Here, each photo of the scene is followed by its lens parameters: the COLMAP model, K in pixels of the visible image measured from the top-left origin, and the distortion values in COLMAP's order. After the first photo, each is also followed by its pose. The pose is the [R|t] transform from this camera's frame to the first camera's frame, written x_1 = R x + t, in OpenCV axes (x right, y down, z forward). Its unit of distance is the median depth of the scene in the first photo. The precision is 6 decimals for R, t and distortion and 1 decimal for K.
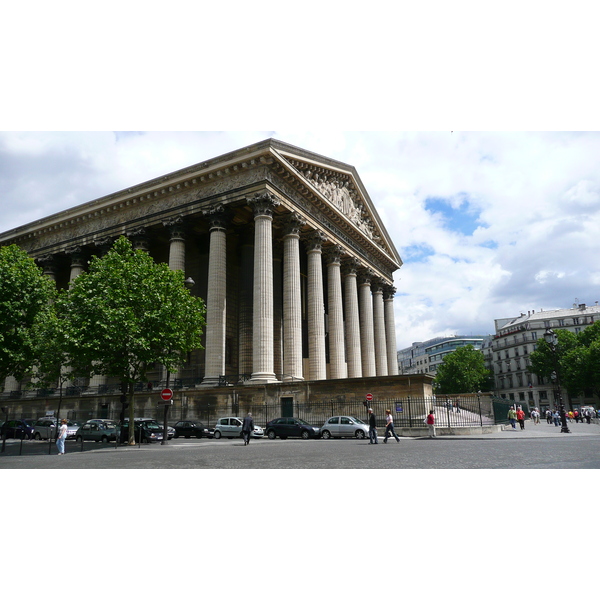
lens RADIAL K [[489.4, 0, 300.0], [0, 489.4, 300.0], [0, 0, 1]] dist [-0.005680, 0.004001]
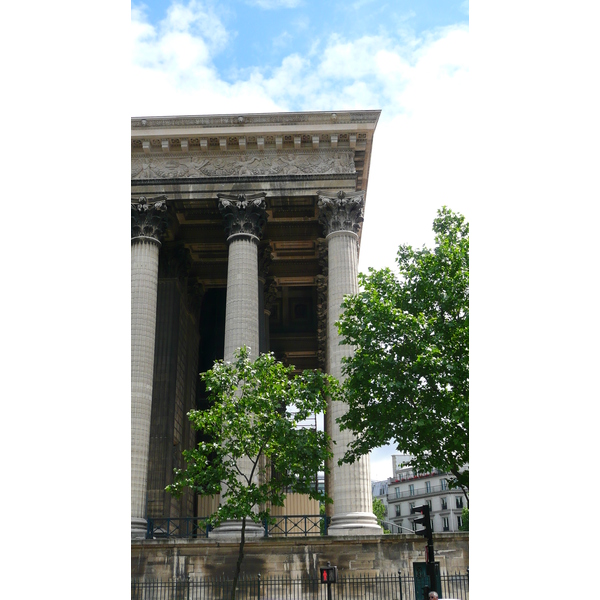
lens RADIAL K [[737.7, 0, 300.0], [0, 737.7, 300.0], [0, 0, 1]] dist [-0.010814, -0.026512]
pose [[0.877928, 0.181879, 0.442901, -0.472744], [-0.109553, 0.976807, -0.183973, 0.067670], [-0.466090, 0.112994, 0.877492, 0.266570]]
